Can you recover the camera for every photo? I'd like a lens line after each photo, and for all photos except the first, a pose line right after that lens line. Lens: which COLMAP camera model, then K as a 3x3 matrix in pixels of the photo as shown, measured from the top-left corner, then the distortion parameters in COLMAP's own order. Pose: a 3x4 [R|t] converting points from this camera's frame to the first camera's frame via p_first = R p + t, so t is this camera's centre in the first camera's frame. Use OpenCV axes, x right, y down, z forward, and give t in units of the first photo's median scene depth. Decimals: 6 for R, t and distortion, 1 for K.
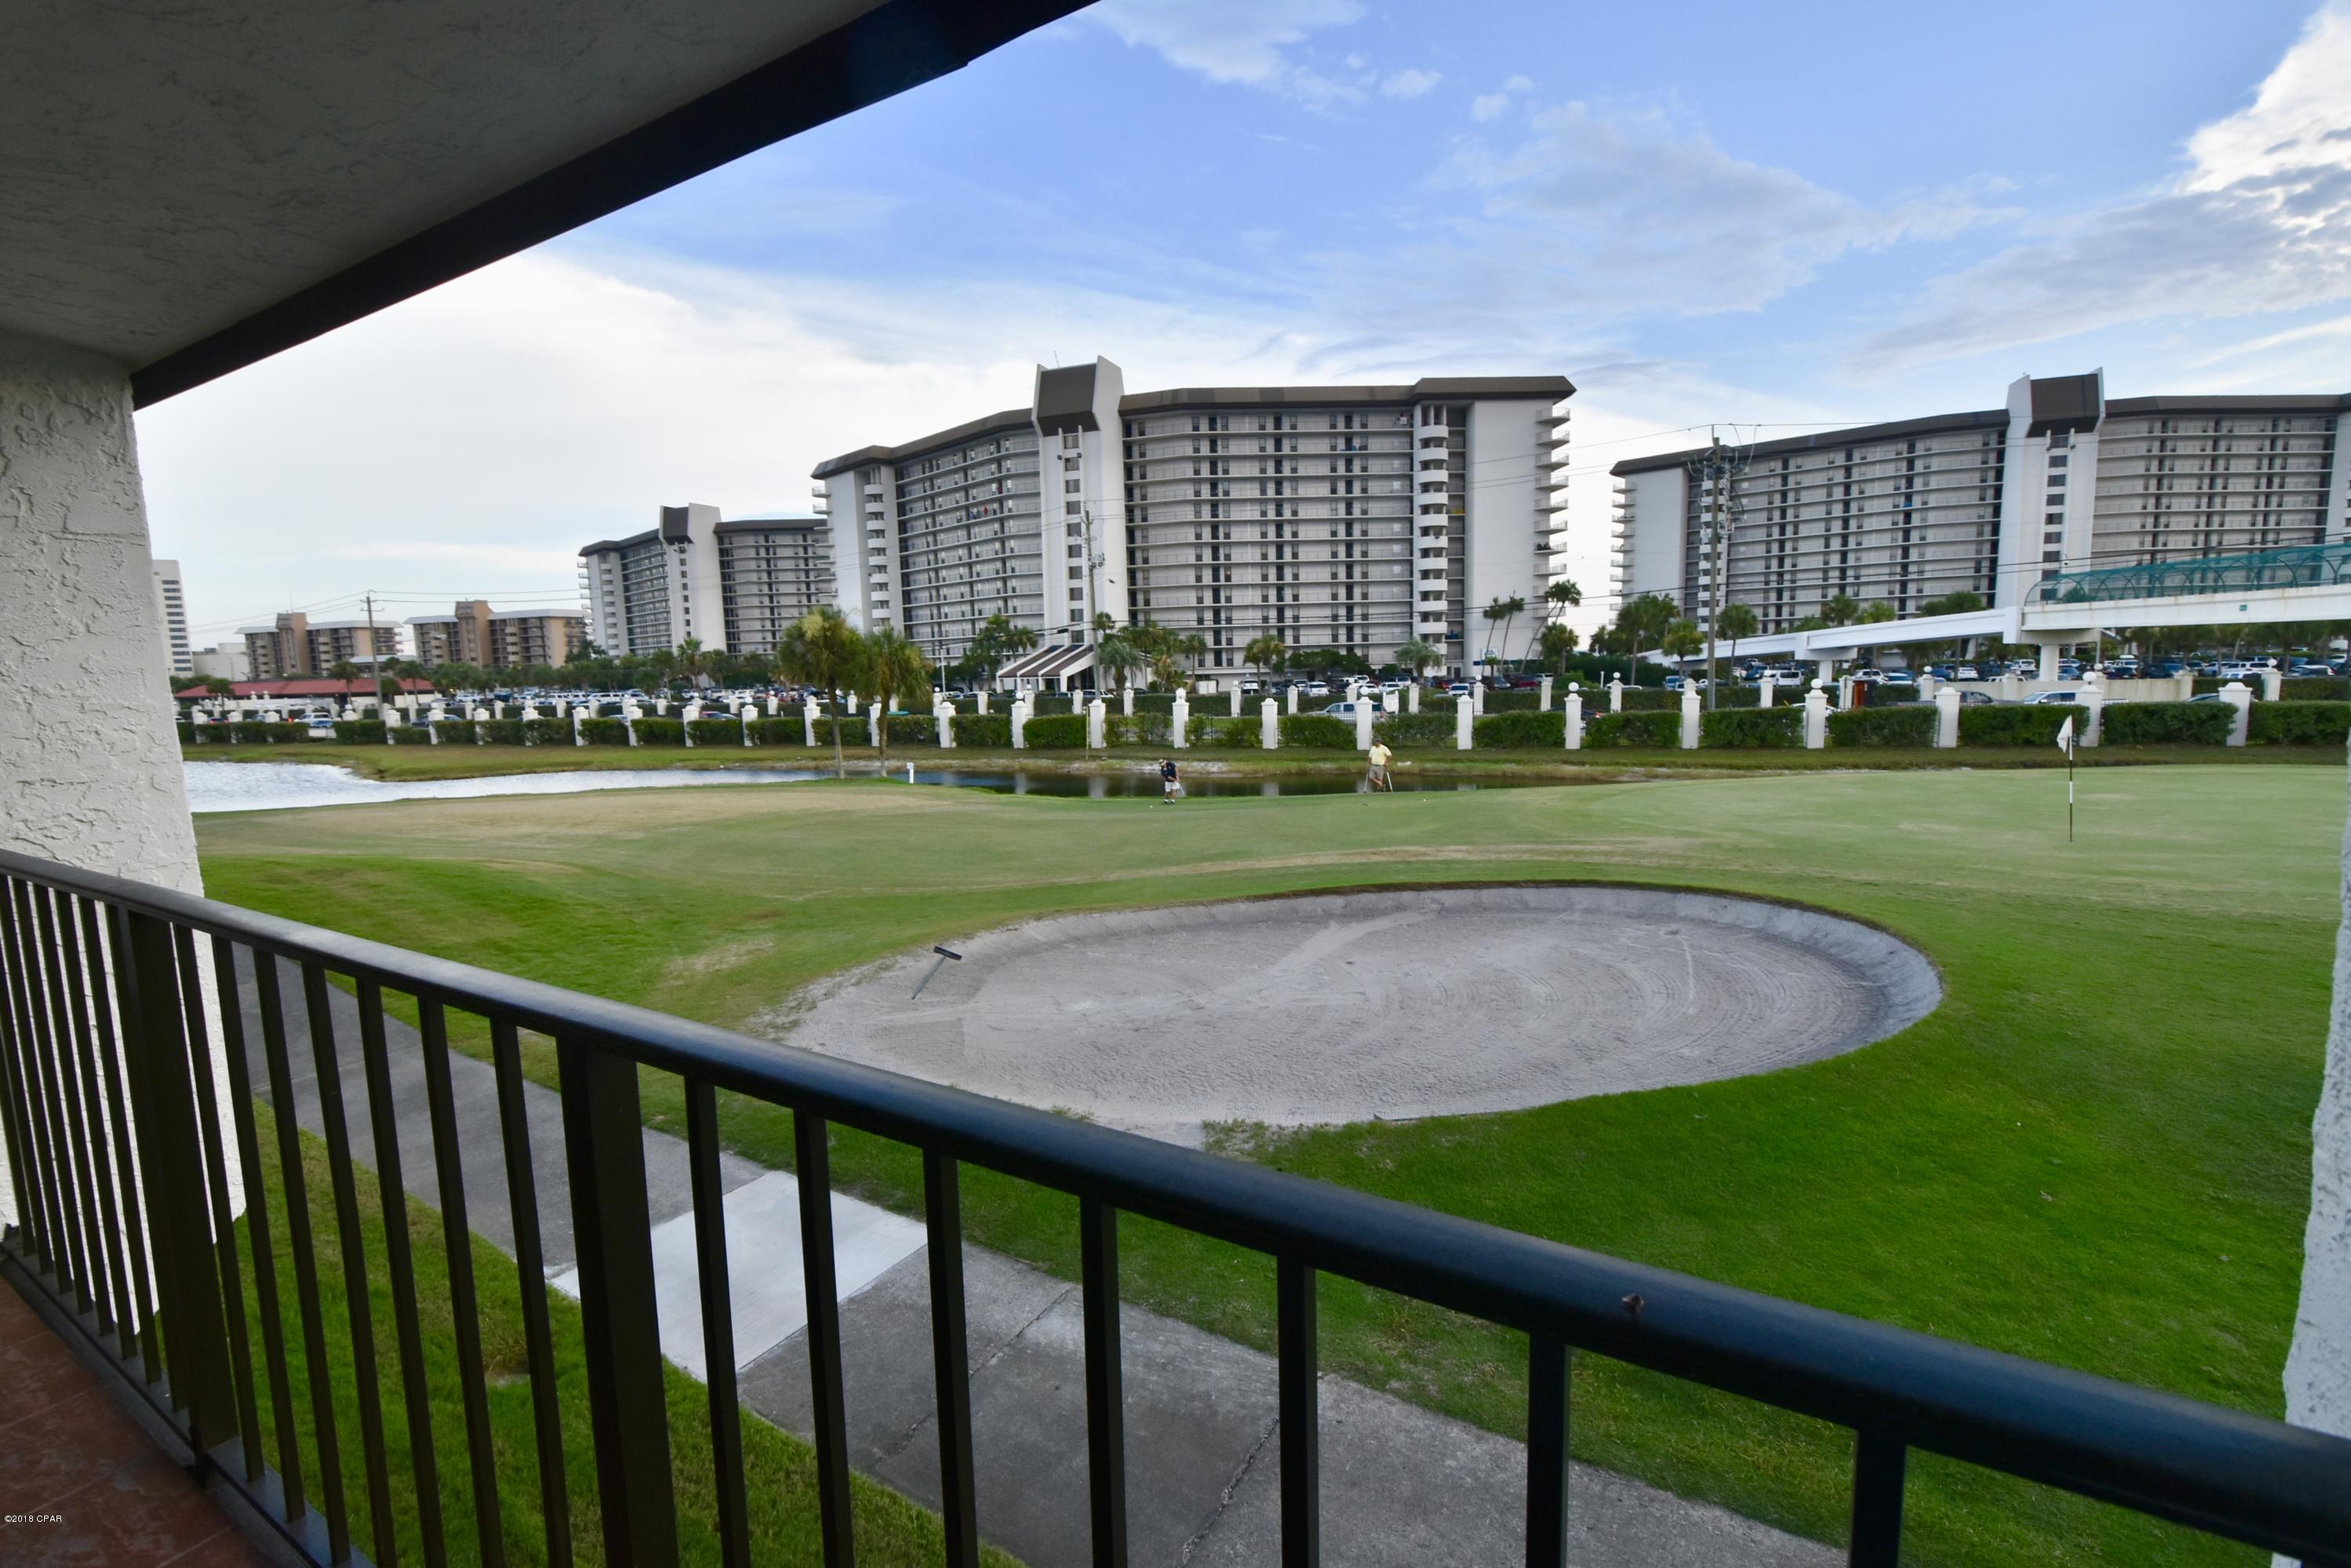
lens RADIAL K [[1035.9, 0, 1174.6], [0, 1035.9, 782.7], [0, 0, 1]] dist [-0.003756, -0.001738]
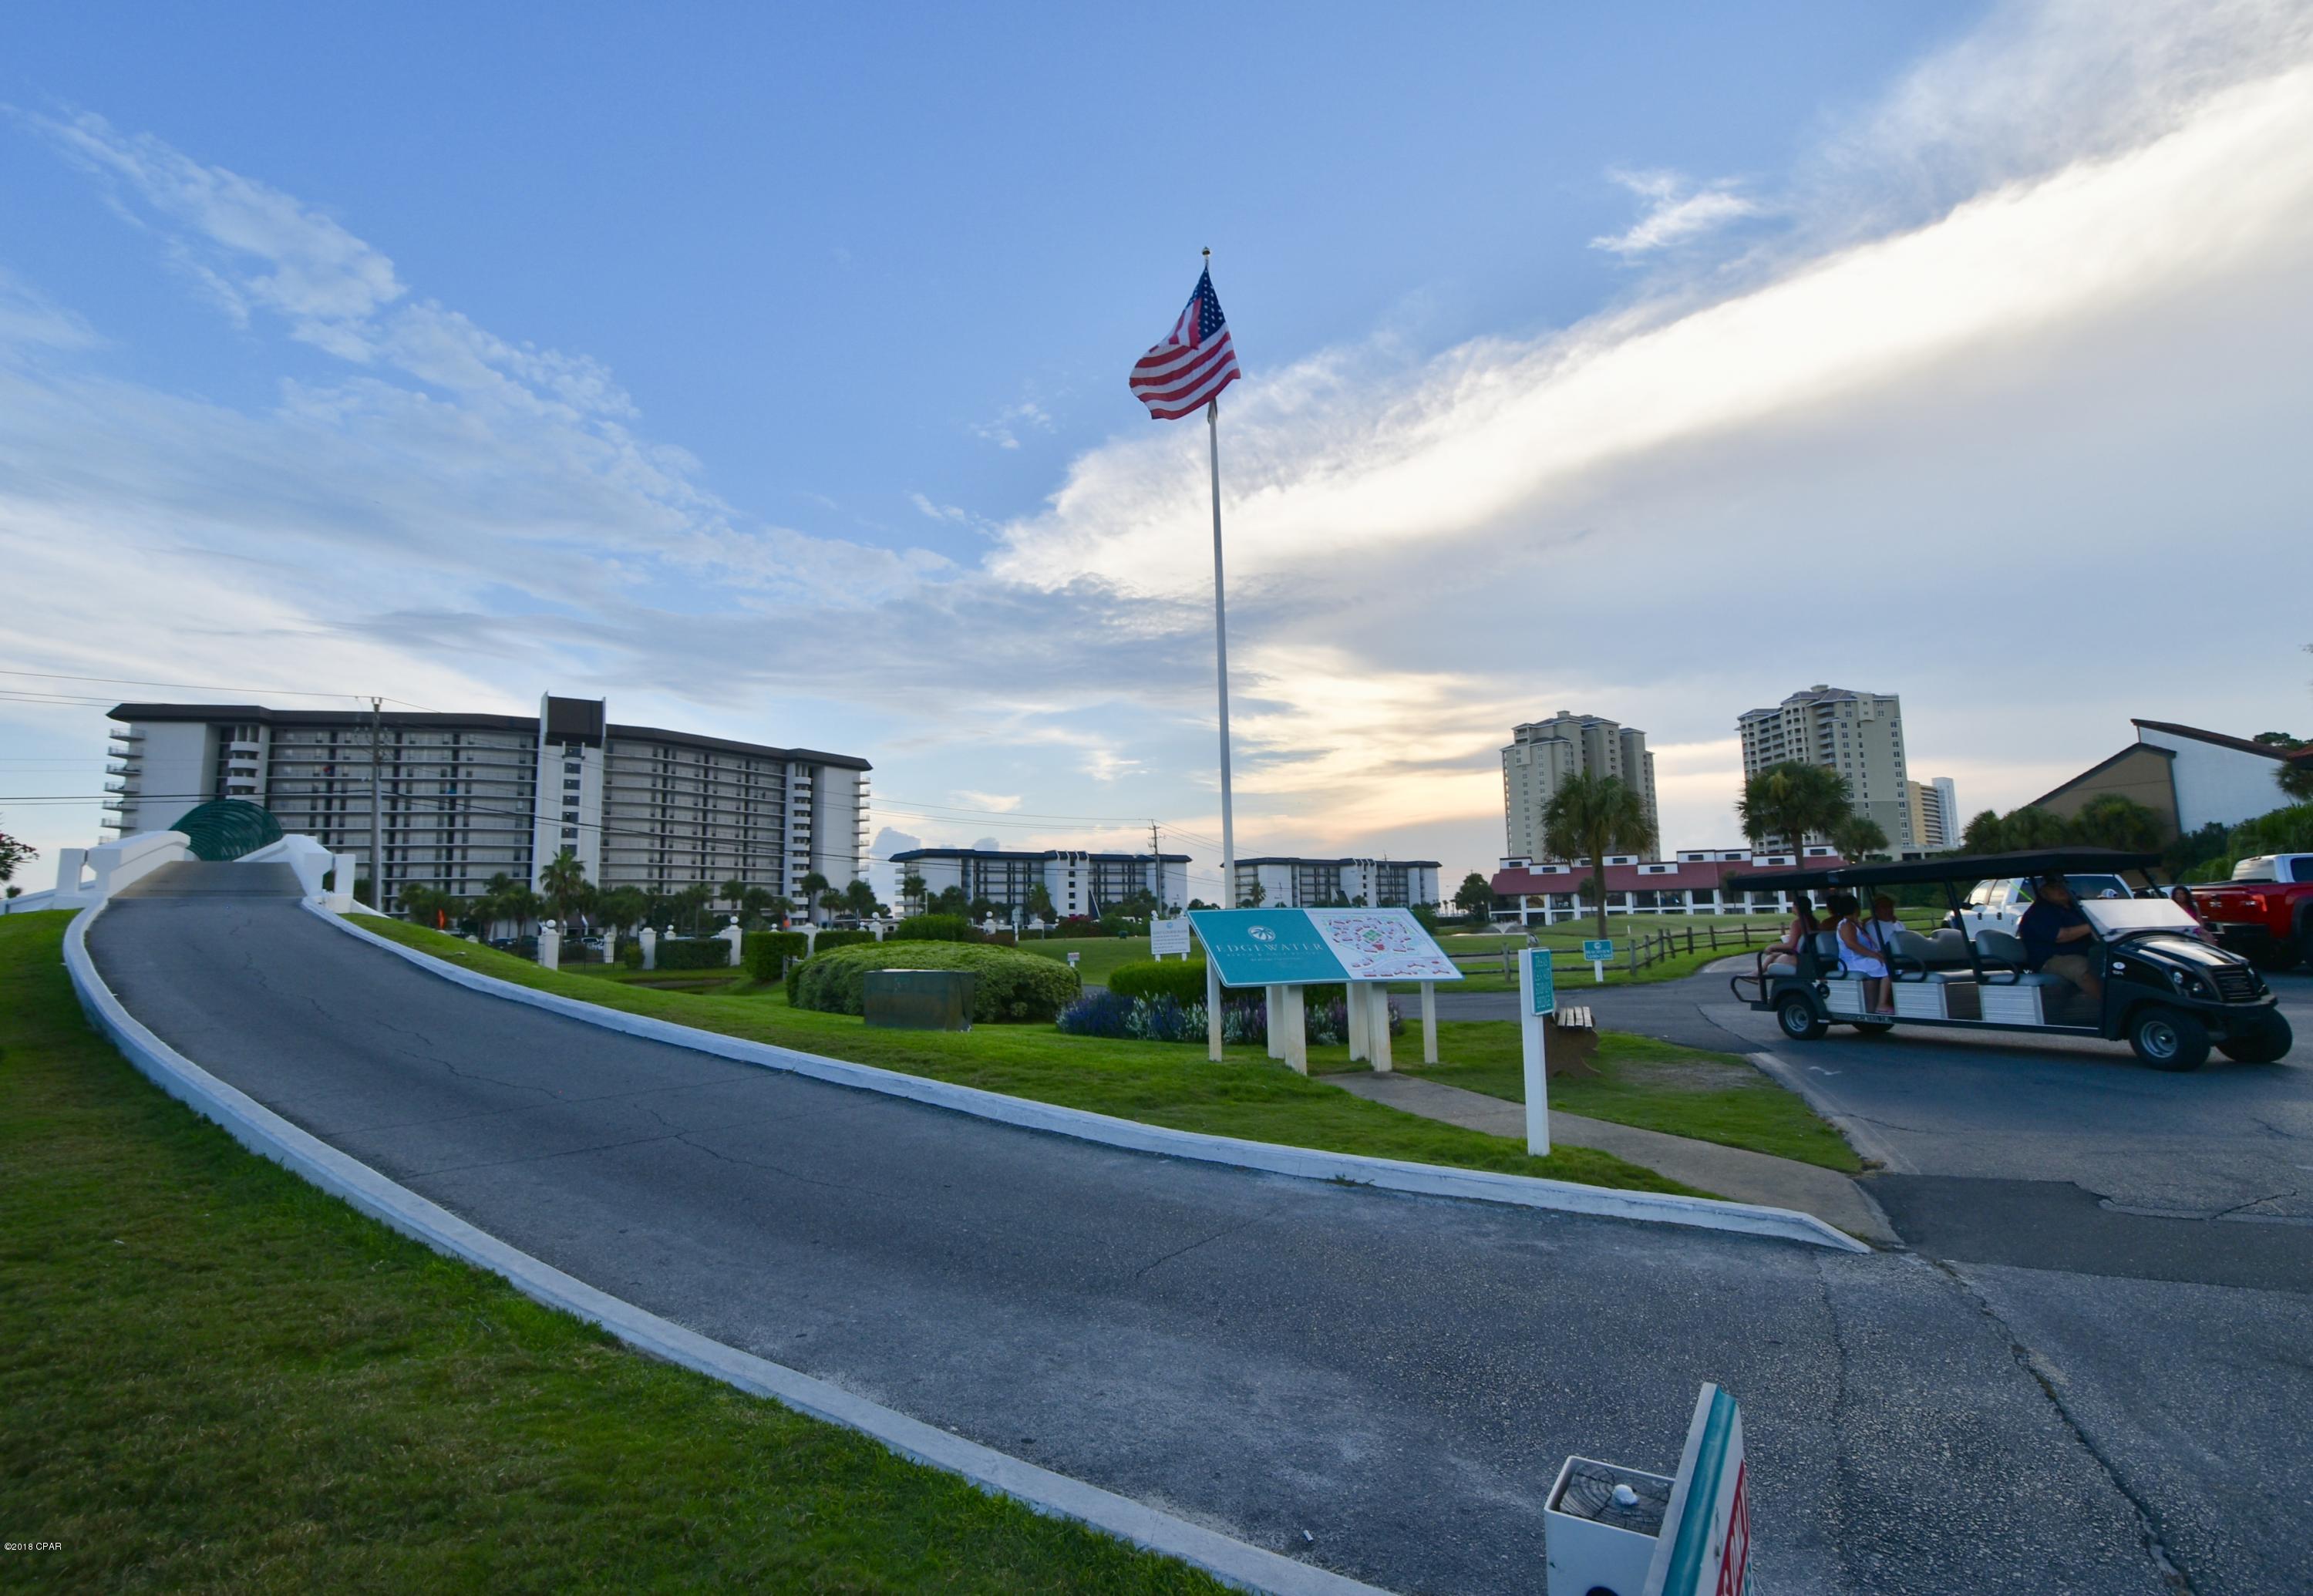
lens RADIAL K [[1042.3, 0, 1188.8], [0, 1042.3, 798.7], [0, 0, 1]] dist [0.001685, -0.002384]
pose [[0.536136, 0.115508, 0.836192, 0.285111], [0.106397, 0.973446, -0.202686, 0.036196], [-0.837399, 0.197636, 0.509610, -0.188807]]
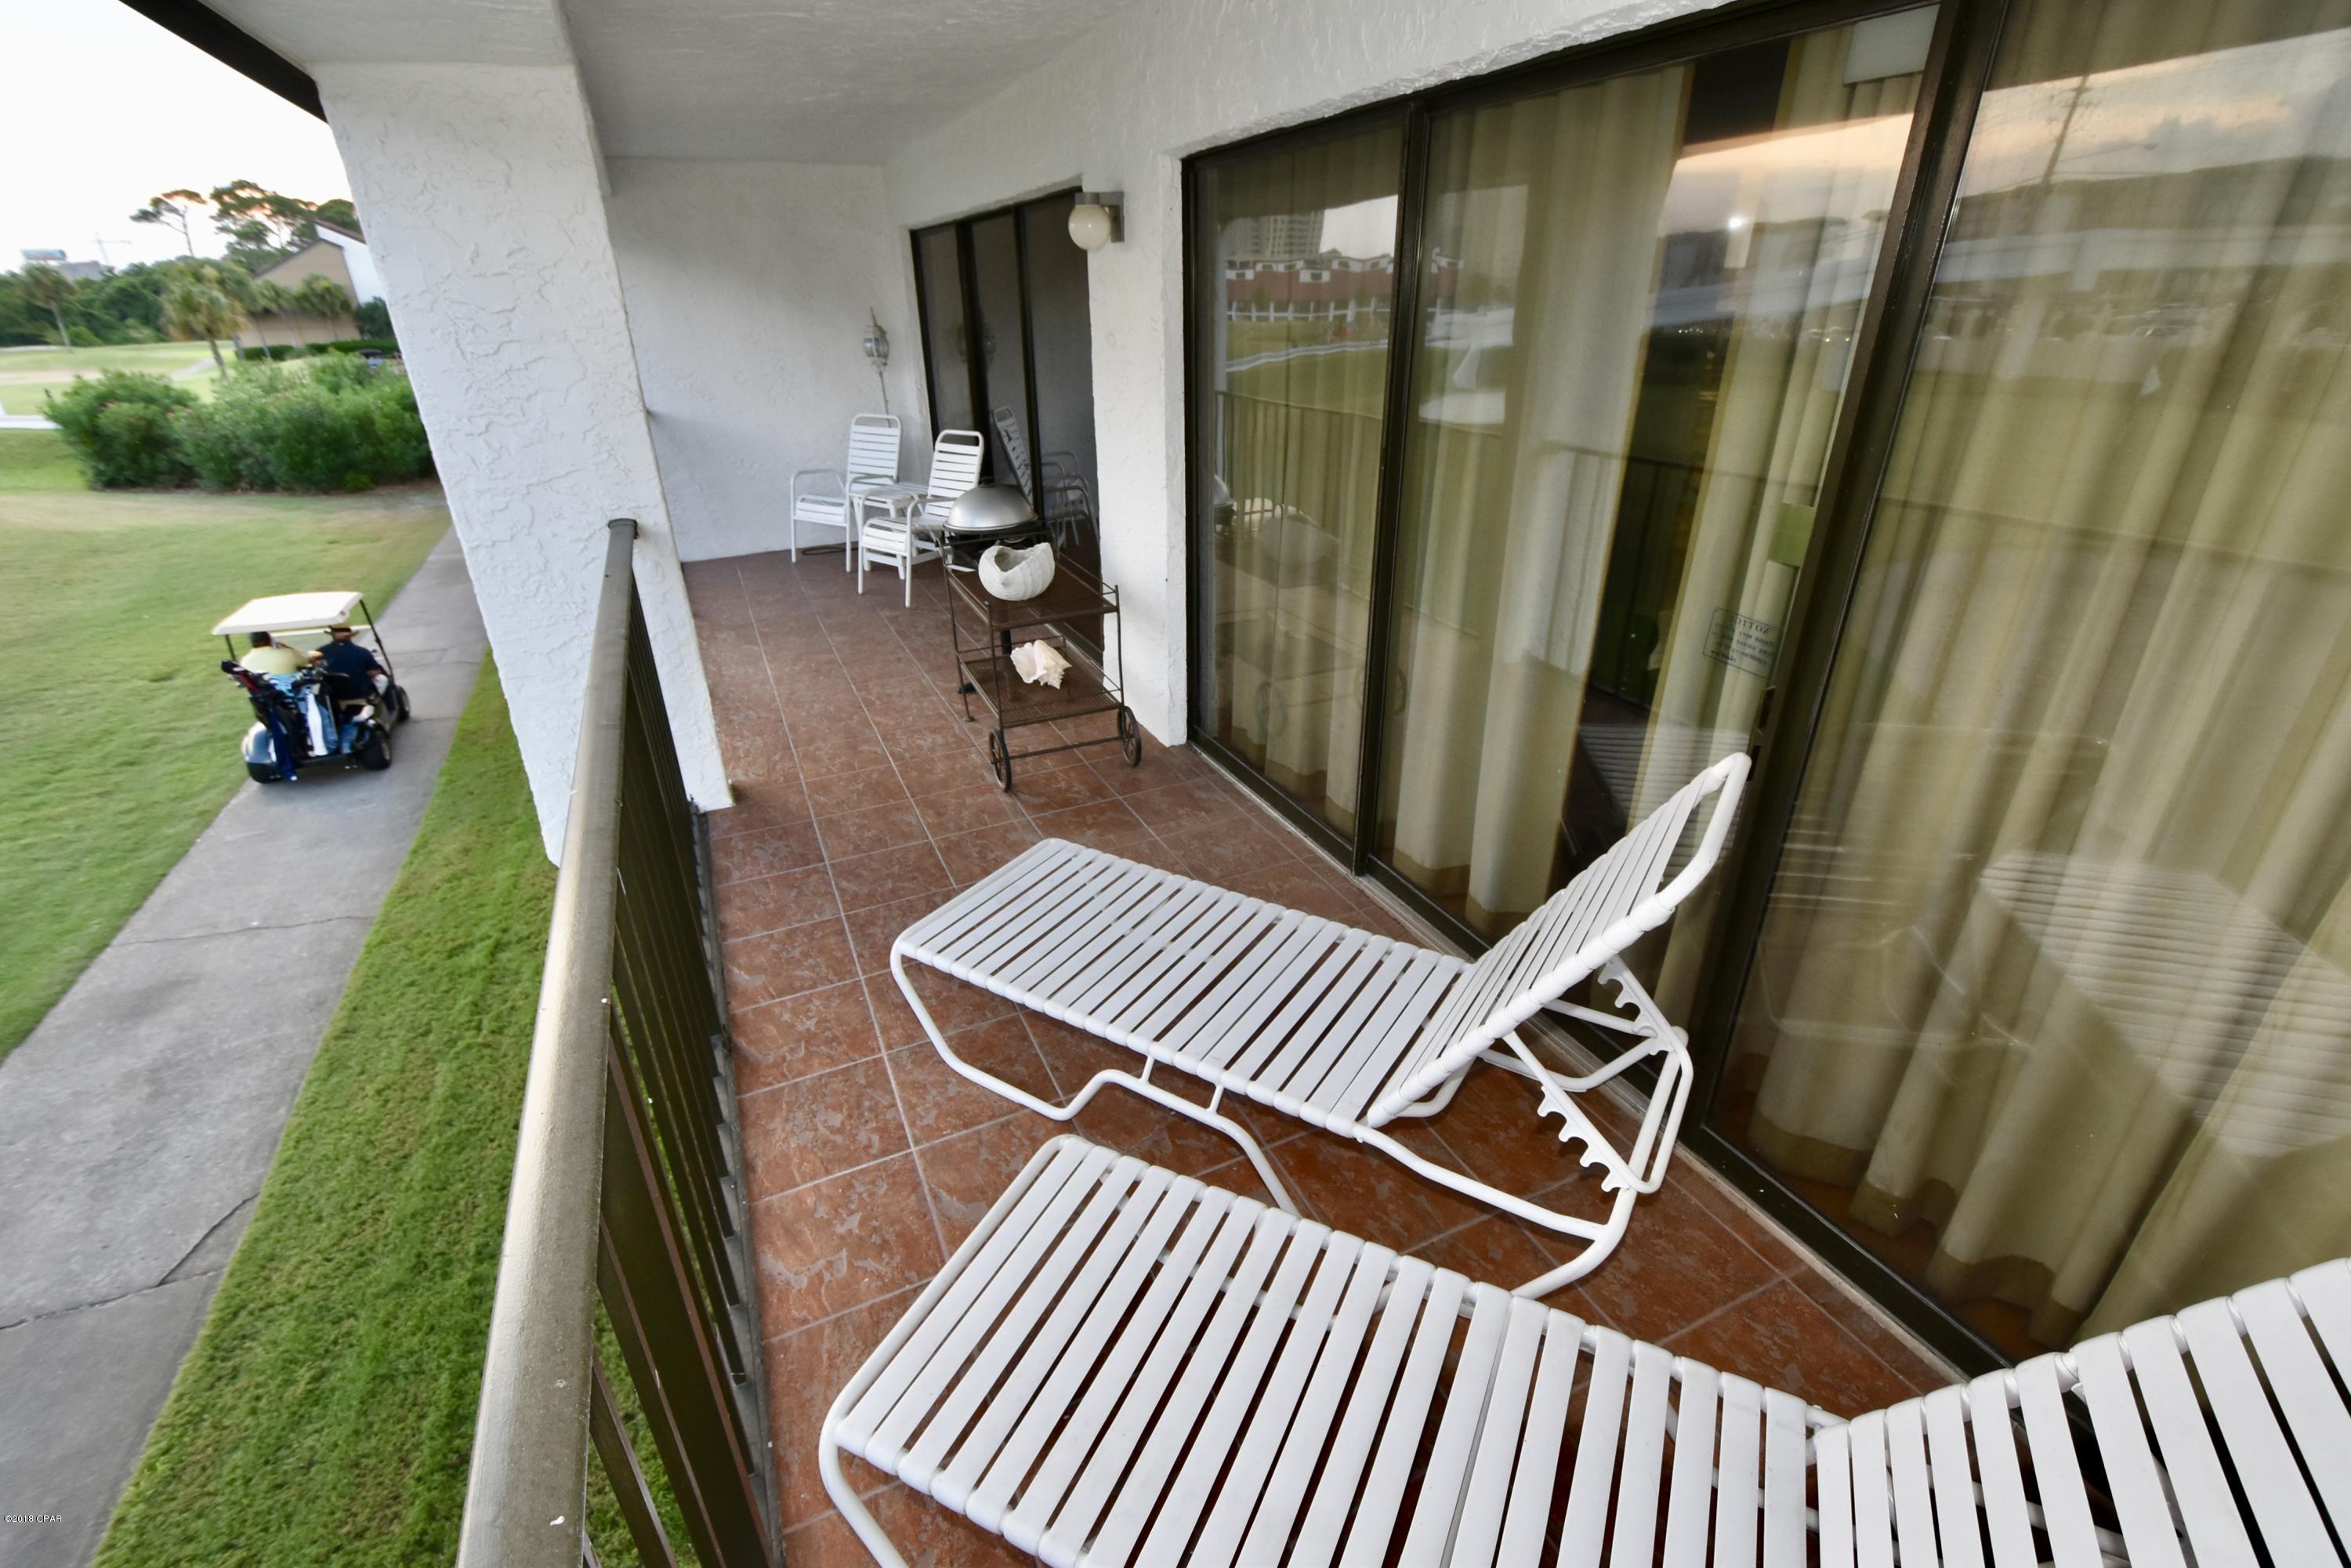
lens RADIAL K [[1035.9, 0, 1185.5], [0, 1035.9, 790.5], [0, 0, 1]] dist [-0.003756, -0.001738]
pose [[-0.830604, -0.205075, 0.517726, -0.052378], [0.099207, 0.860352, 0.499952, -0.004473], [-0.547955, 0.466625, -0.694267, 0.035401]]
